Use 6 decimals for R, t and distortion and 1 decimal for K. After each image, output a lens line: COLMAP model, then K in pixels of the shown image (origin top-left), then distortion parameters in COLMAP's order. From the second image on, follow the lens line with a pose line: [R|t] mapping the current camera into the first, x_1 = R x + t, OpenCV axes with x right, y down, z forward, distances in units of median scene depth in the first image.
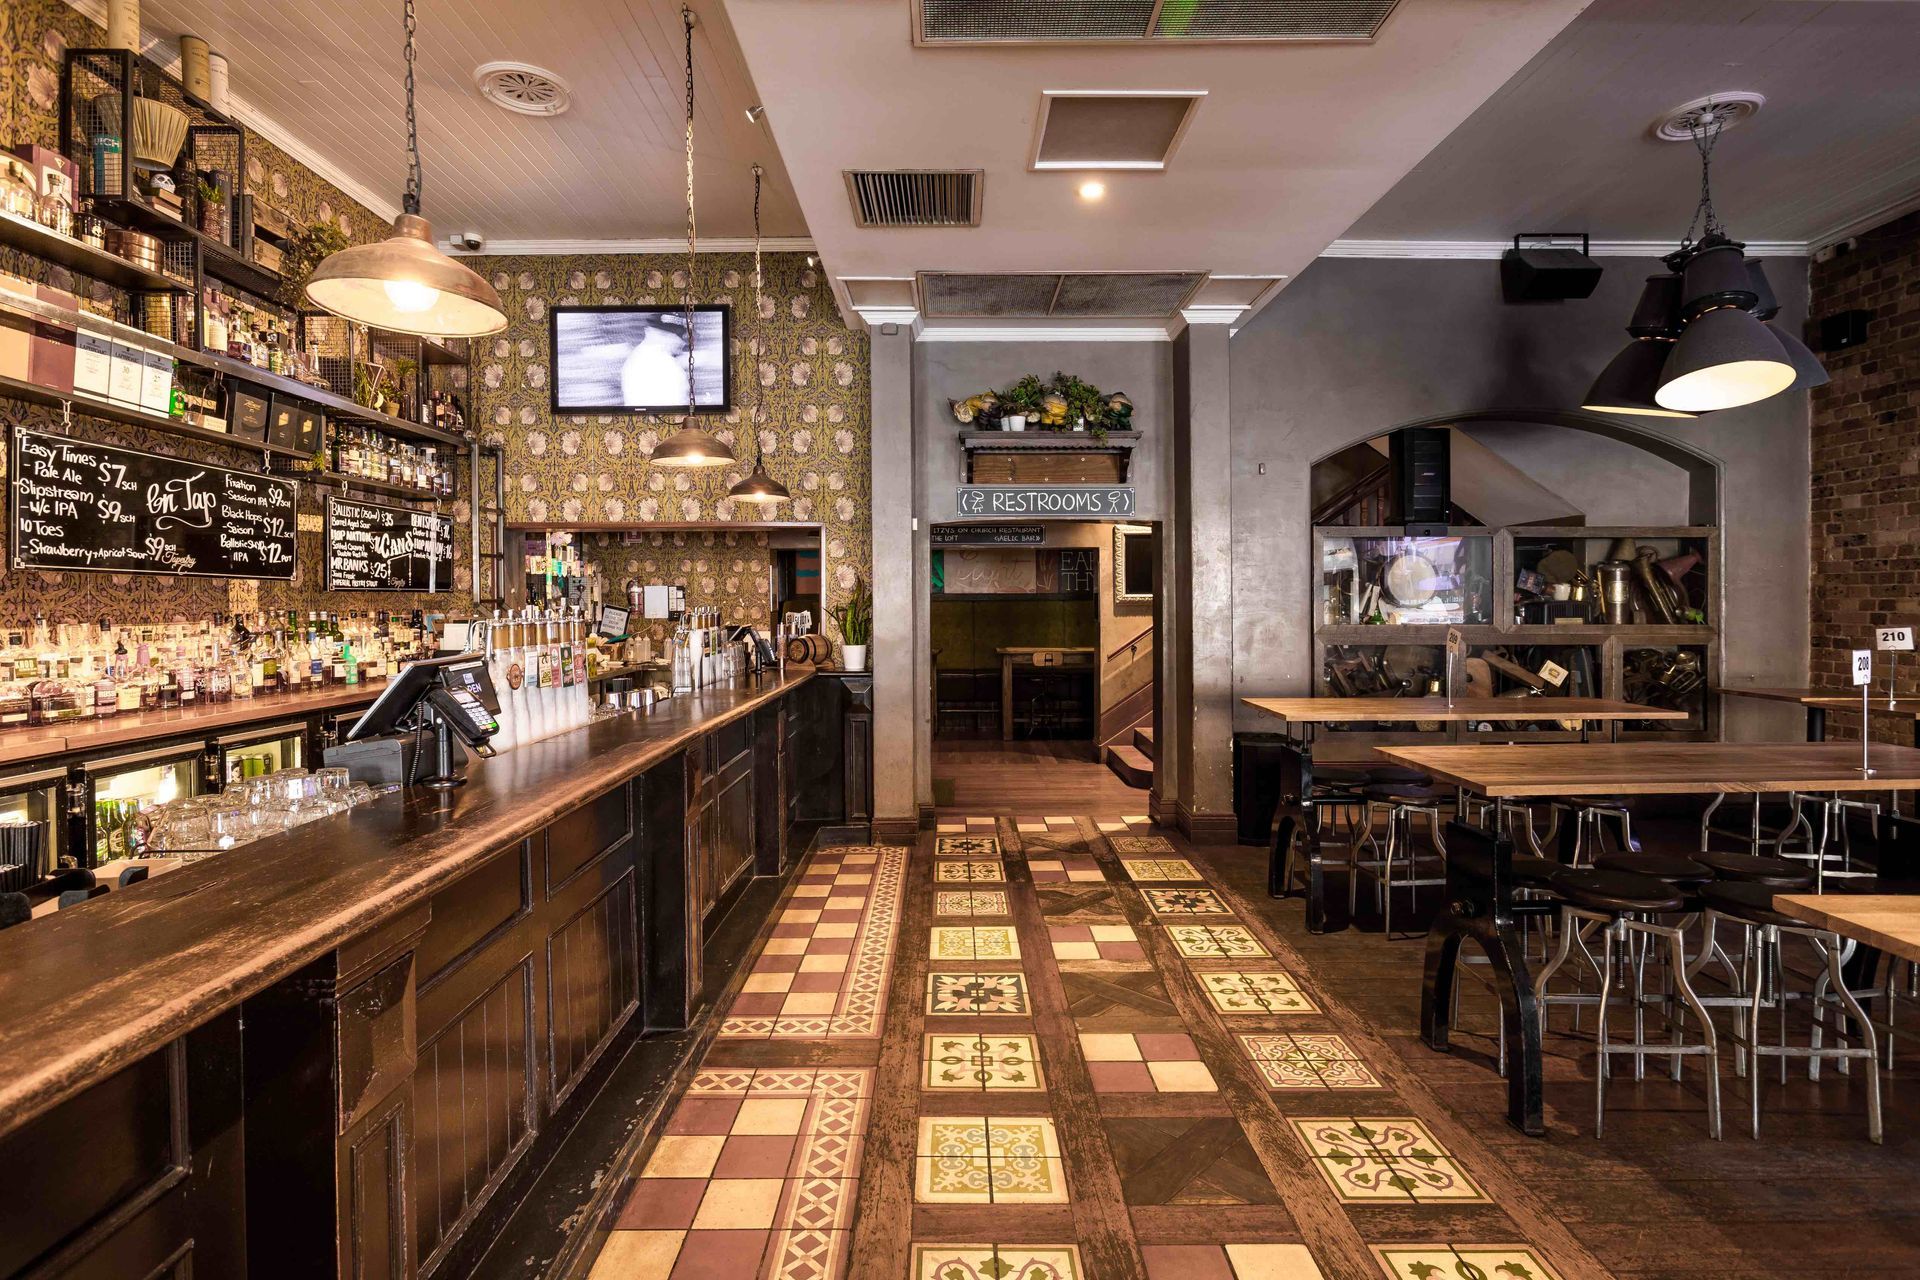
lens RADIAL K [[935.3, 0, 950.2], [0, 935.3, 599.5], [0, 0, 1]] dist [-0.016248, -0.000060]
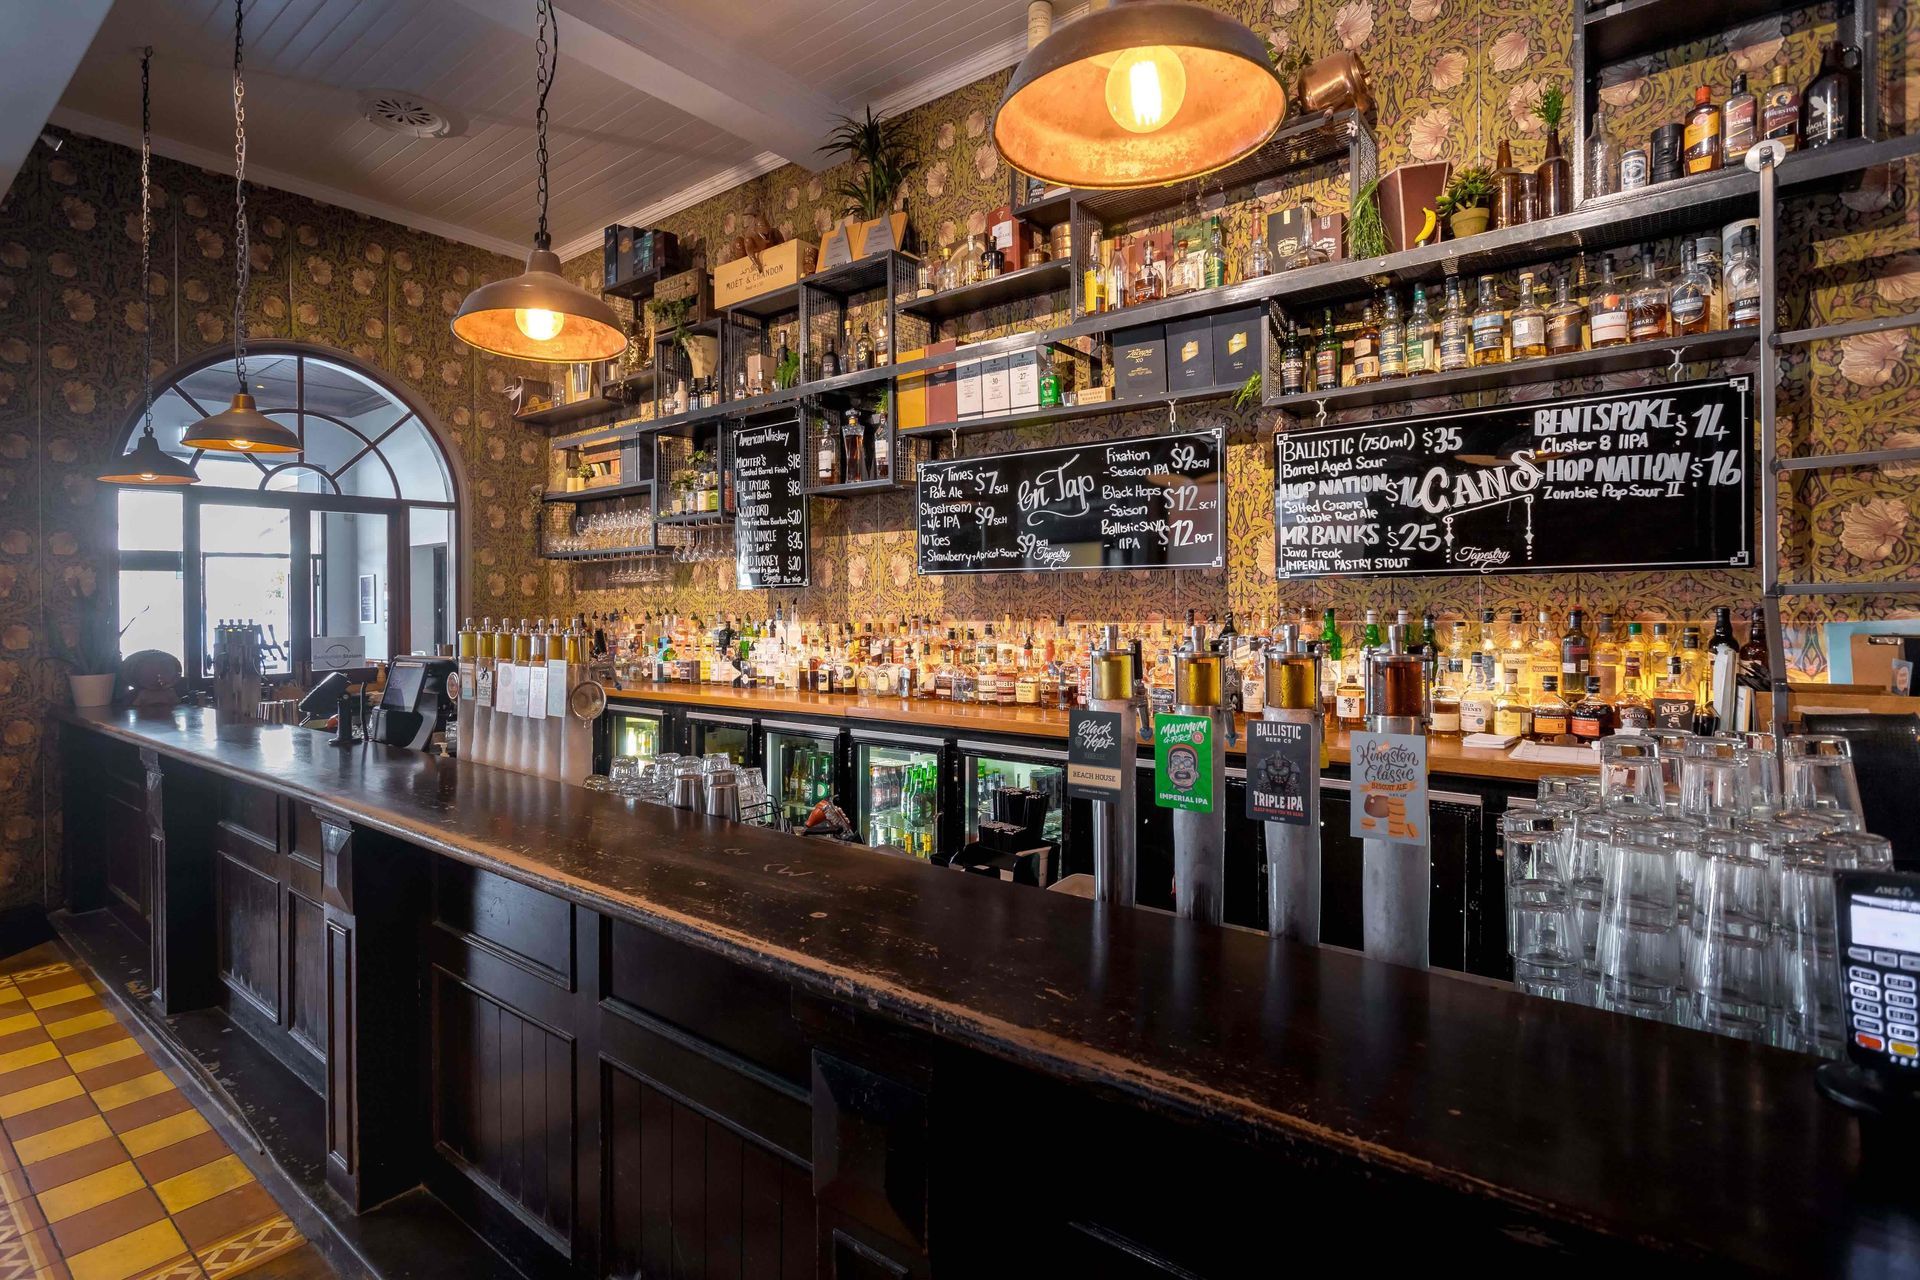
lens RADIAL K [[935.3, 0, 950.2], [0, 935.3, 599.5], [0, 0, 1]] dist [-0.016248, -0.000060]
pose [[-0.620266, 0.011997, -0.784300, -0.012738], [0.016434, 0.999862, 0.002297, -0.000652], [0.784220, -0.011465, -0.620377, 1.347226]]
